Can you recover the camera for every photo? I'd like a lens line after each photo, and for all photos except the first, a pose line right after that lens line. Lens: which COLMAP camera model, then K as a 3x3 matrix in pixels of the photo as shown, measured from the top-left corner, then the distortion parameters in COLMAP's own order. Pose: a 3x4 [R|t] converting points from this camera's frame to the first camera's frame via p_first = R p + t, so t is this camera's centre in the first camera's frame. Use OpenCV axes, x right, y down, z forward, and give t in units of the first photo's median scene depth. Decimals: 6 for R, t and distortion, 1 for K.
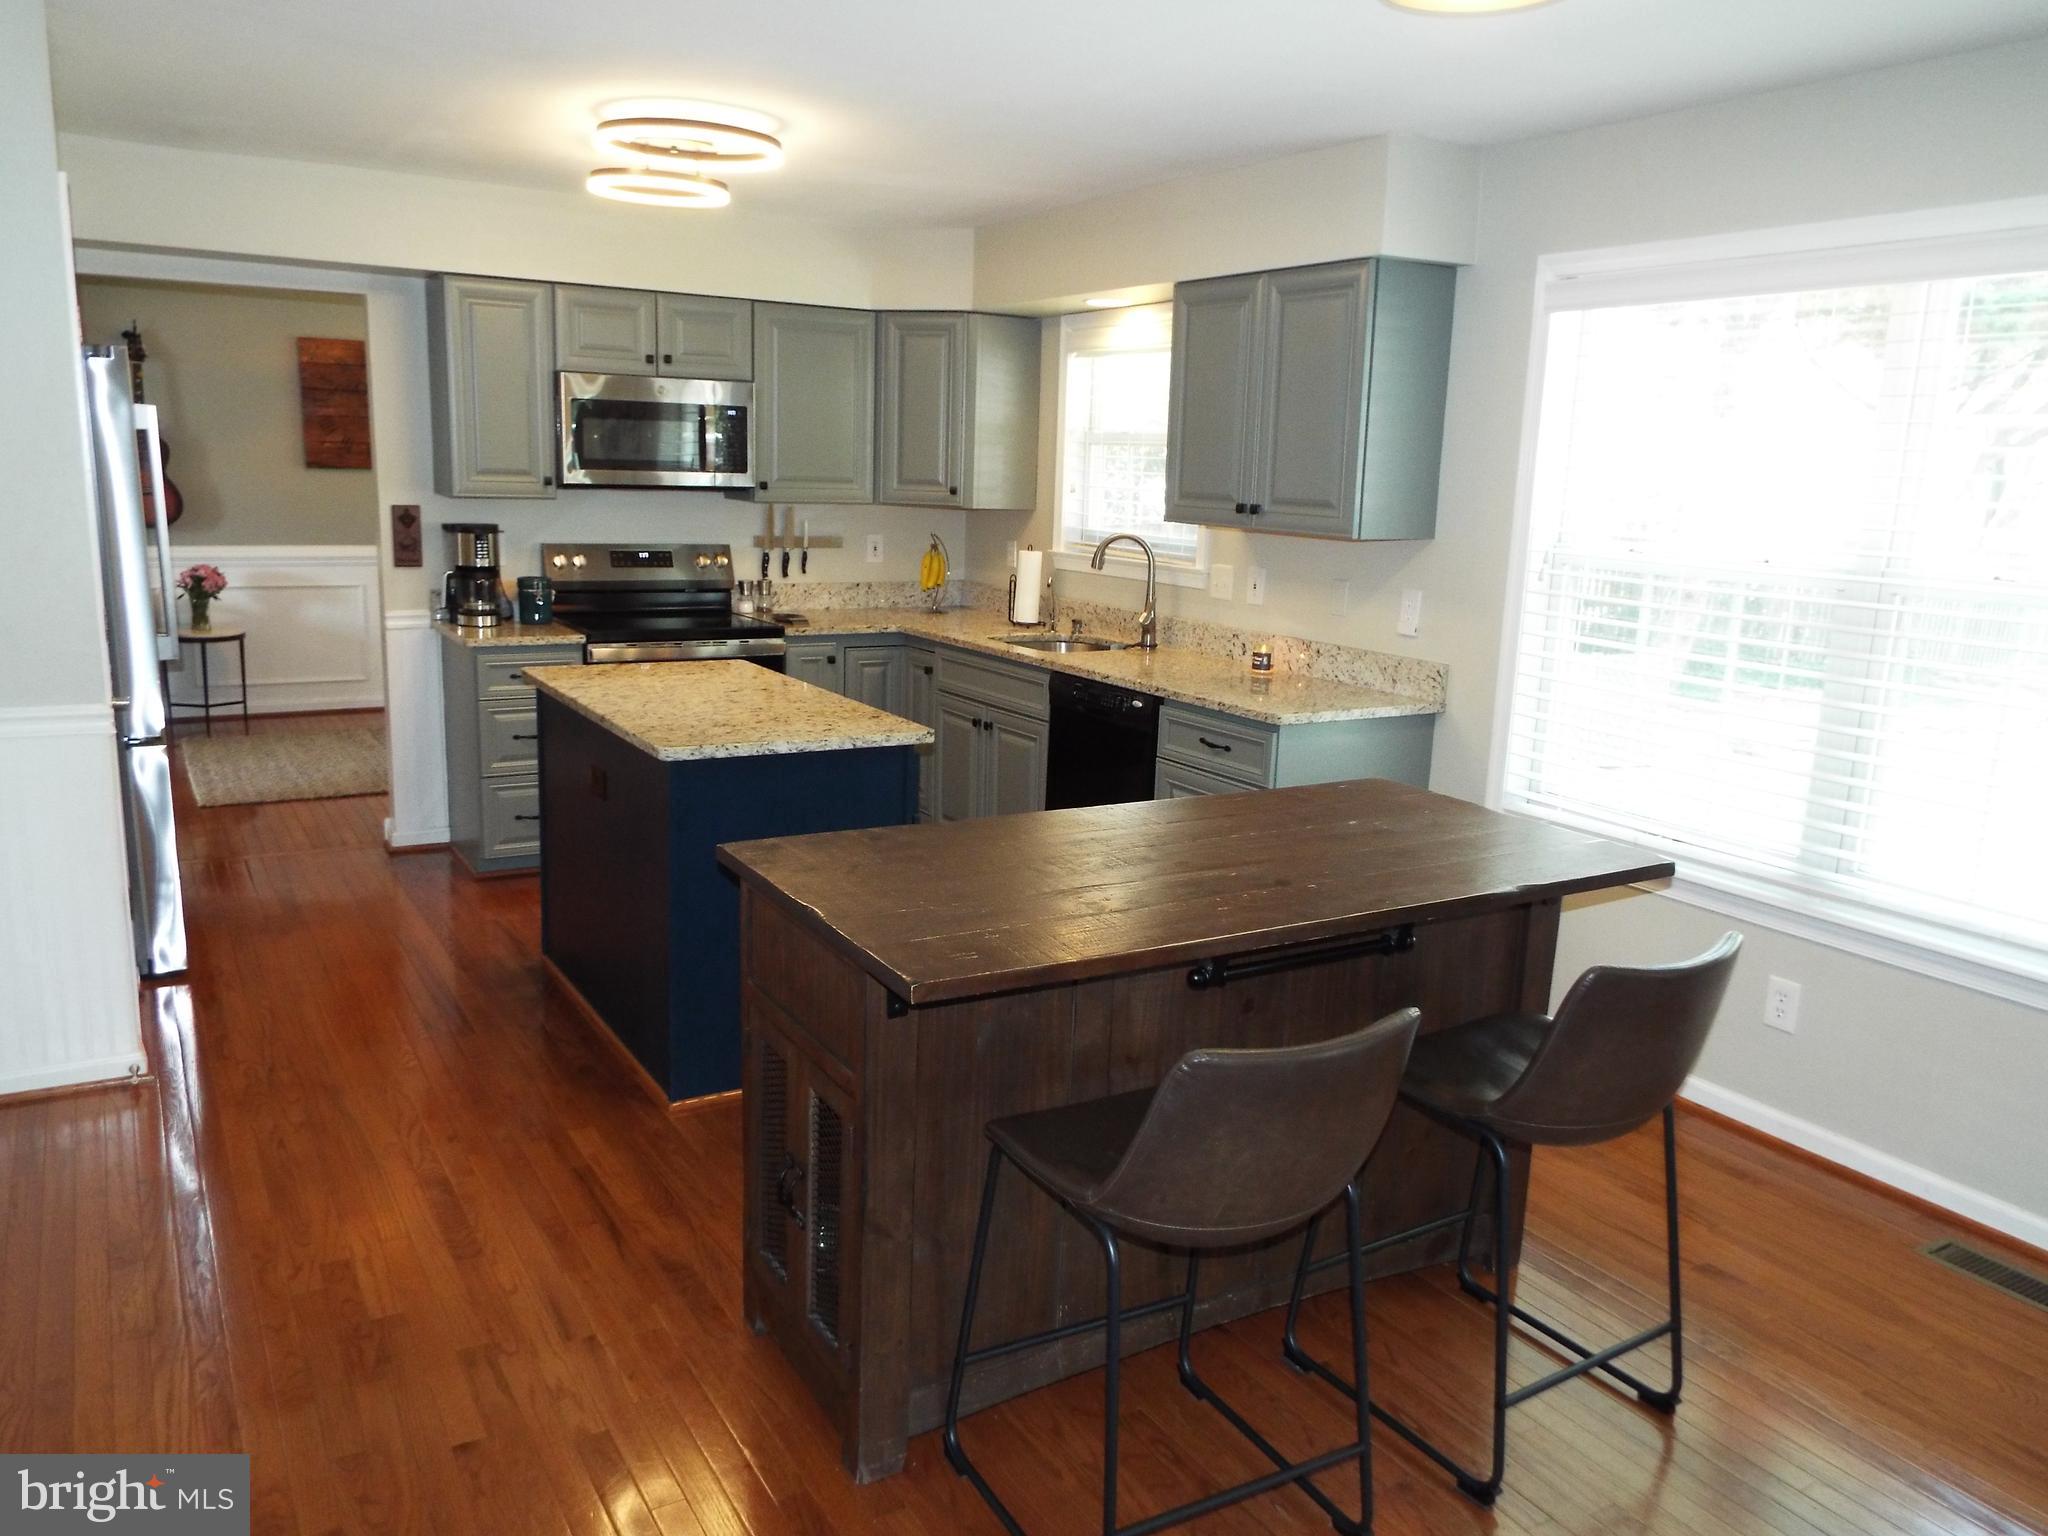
lens RADIAL K [[1499.9, 0, 1014.9], [0, 1499.9, 776.0], [0, 0, 1]] dist [-0.022422, 0.028277]
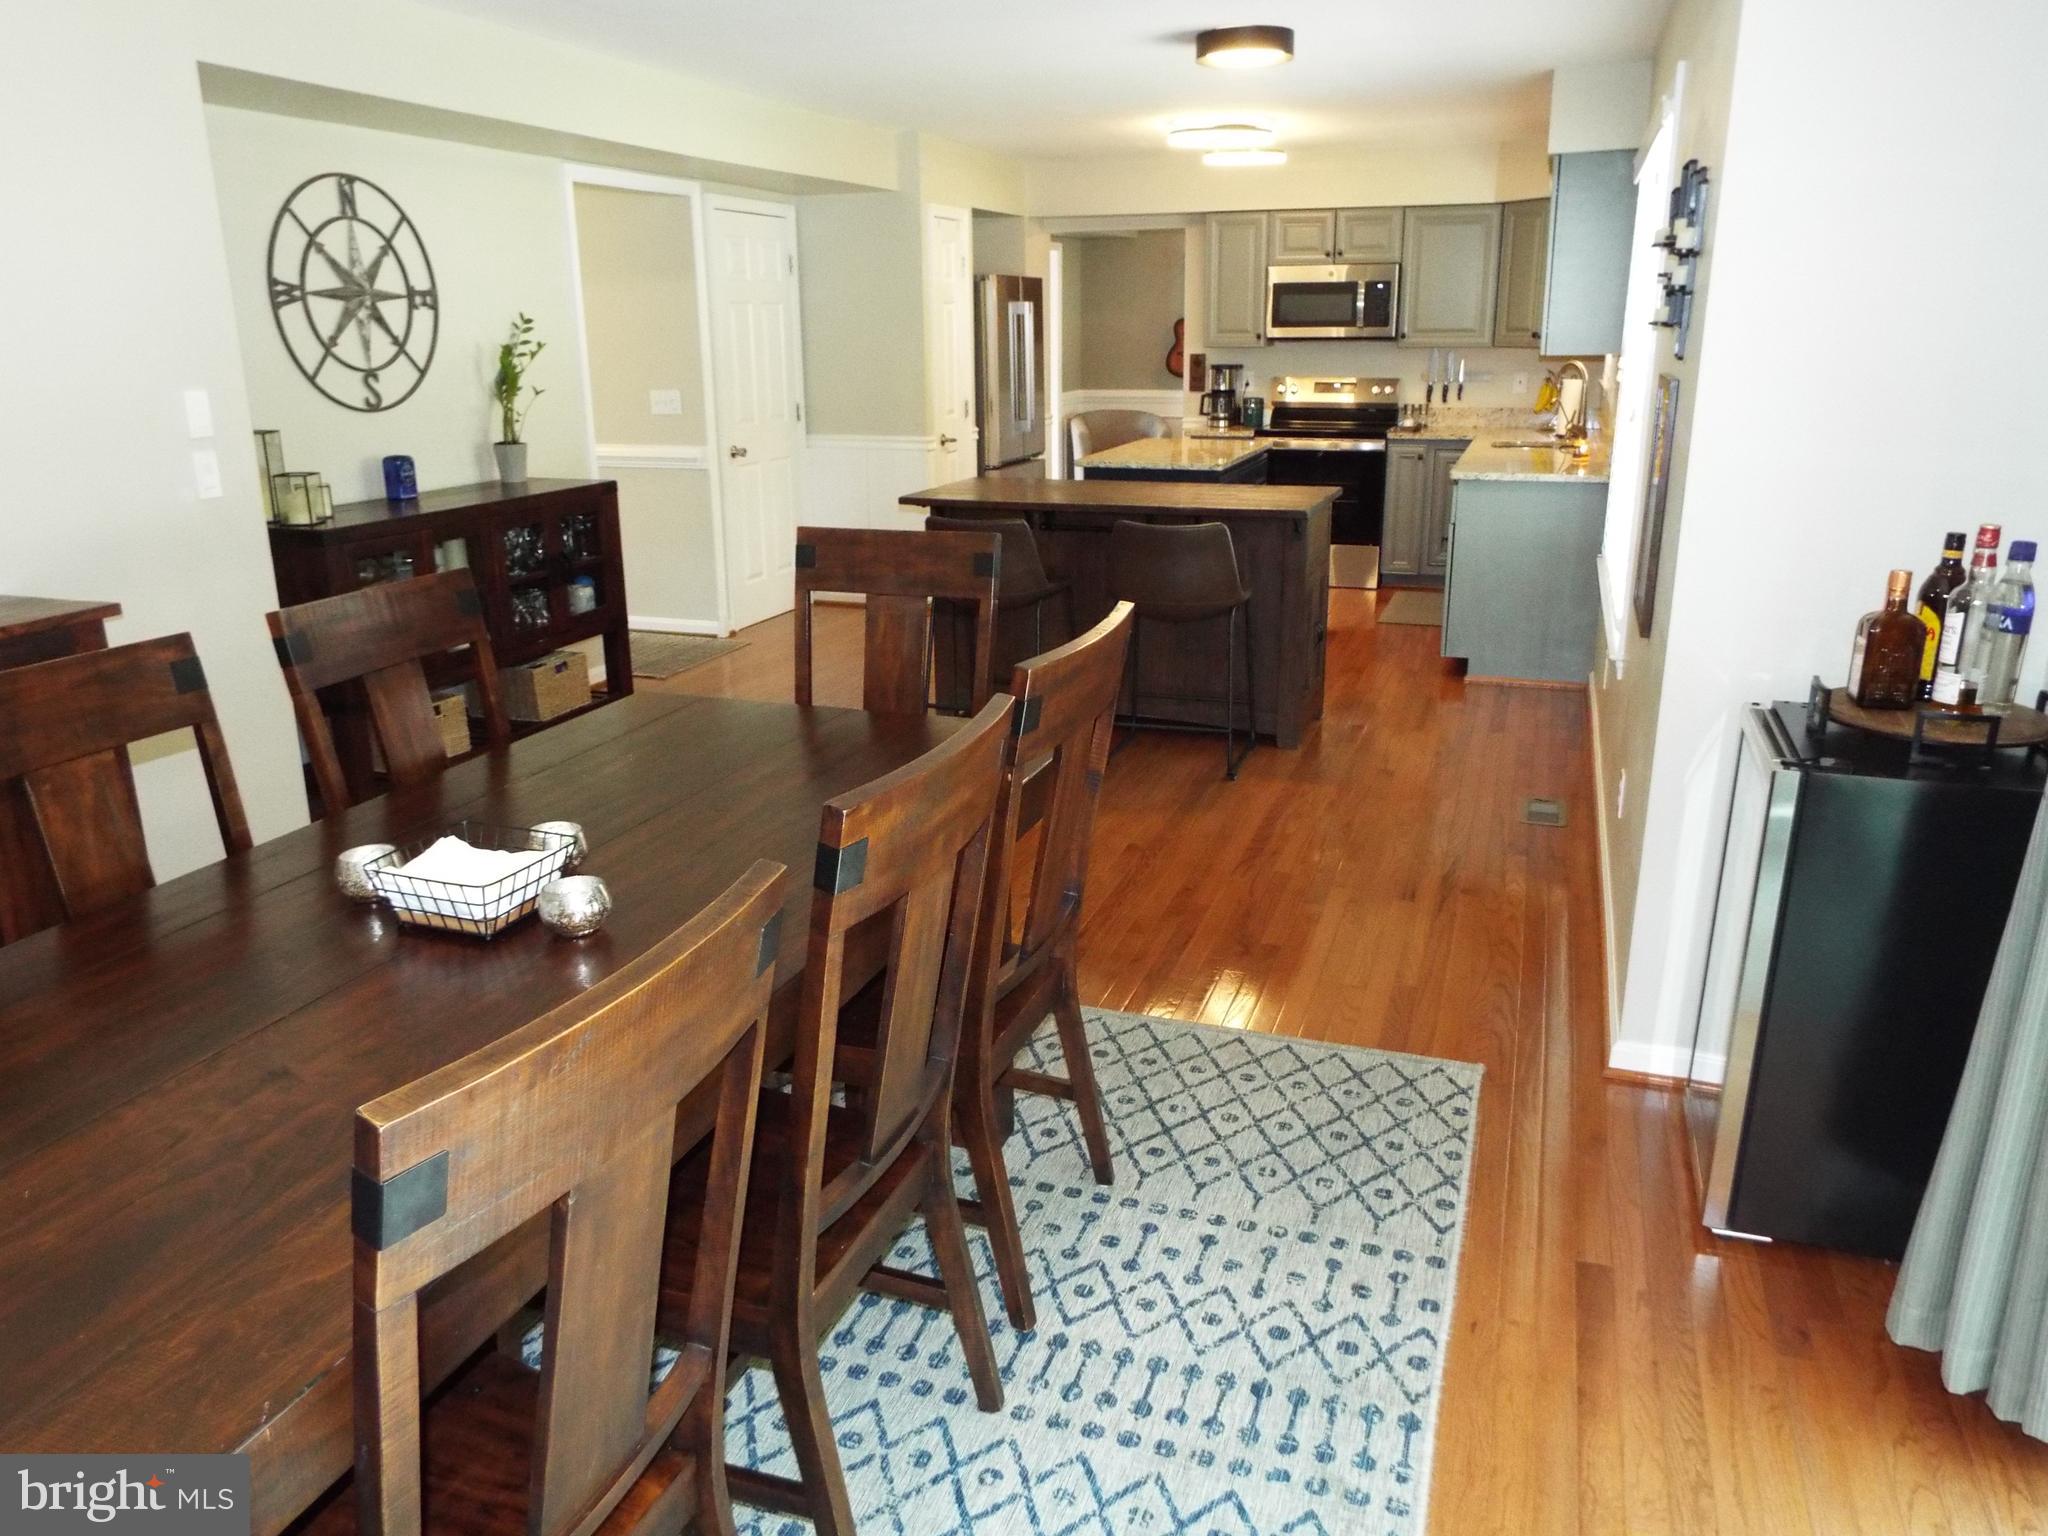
lens RADIAL K [[1499.9, 0, 1014.9], [0, 1499.9, 776.0], [0, 0, 1]] dist [-0.022422, 0.028277]
pose [[0.633799, 0.185872, -0.750833, 0.780923], [-0.128903, 0.982506, 0.134413, 0.082400], [0.762682, 0.011594, 0.646670, -0.232316]]
